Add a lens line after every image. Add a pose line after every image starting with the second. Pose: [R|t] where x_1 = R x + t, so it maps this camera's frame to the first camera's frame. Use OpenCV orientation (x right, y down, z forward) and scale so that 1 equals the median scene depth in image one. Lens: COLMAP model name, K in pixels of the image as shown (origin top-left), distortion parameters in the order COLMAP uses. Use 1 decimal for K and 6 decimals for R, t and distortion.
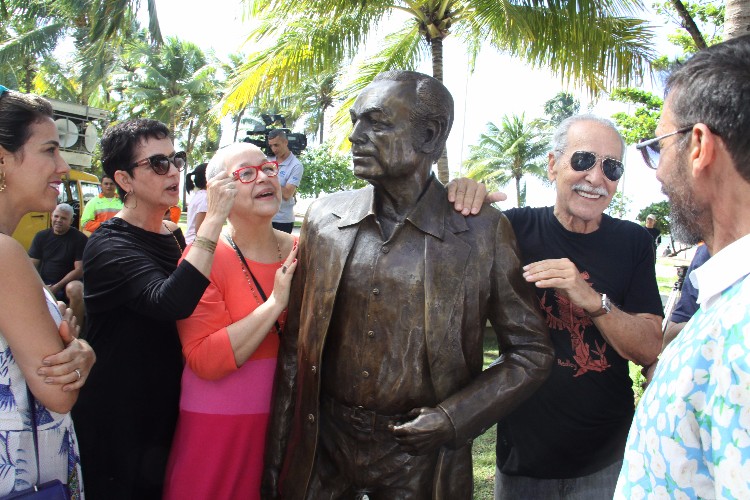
lens RADIAL K [[630.7, 0, 375.0], [0, 630.7, 250.0], [0, 0, 1]] dist [-0.210036, 0.191286]
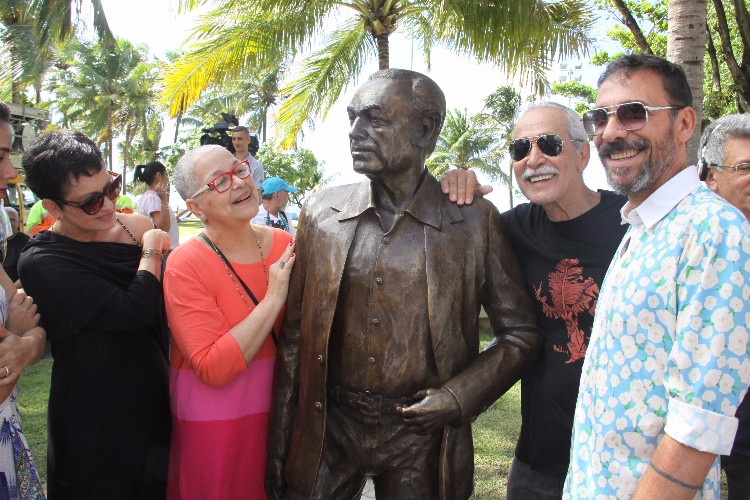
lens RADIAL K [[636.2, 0, 377.8], [0, 636.2, 247.6], [0, 0, 1]] dist [-0.198867, 0.169535]
pose [[0.995302, -0.028204, 0.092625, -0.092517], [0.028247, 0.999601, 0.000851, 0.009736], [-0.092612, 0.001770, 0.995701, -0.048777]]
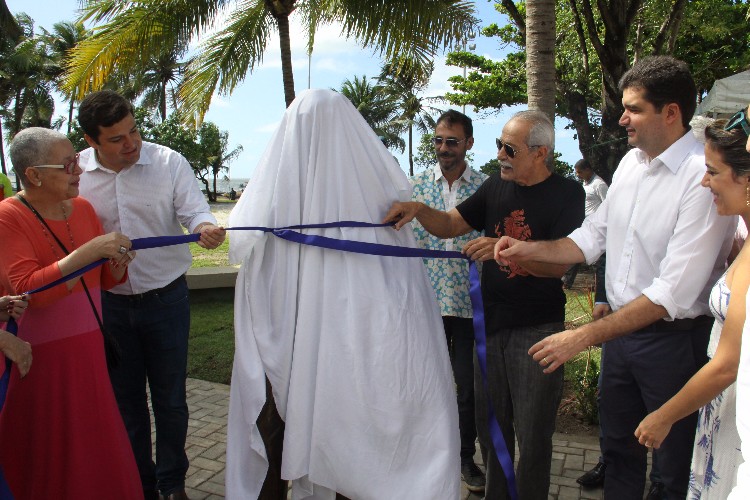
lens RADIAL K [[640.4, 0, 384.2], [0, 640.4, 247.0], [0, 0, 1]] dist [-0.186544, 0.163856]
pose [[0.965136, -0.082339, 0.248461, -0.266455], [0.071242, 0.996032, 0.053346, 0.050761], [-0.251867, -0.033785, 0.967172, -0.682110]]
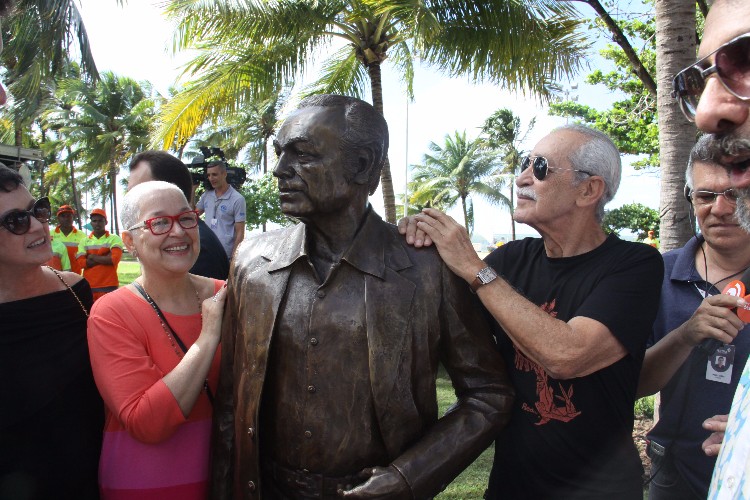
lens RADIAL K [[630.7, 0, 375.0], [0, 630.7, 250.0], [0, 0, 1]] dist [-0.210036, 0.191286]
pose [[0.995024, -0.059797, 0.079694, 0.024233], [0.062900, 0.997333, -0.037008, -0.024207], [-0.077269, 0.041837, 0.996132, 0.094765]]
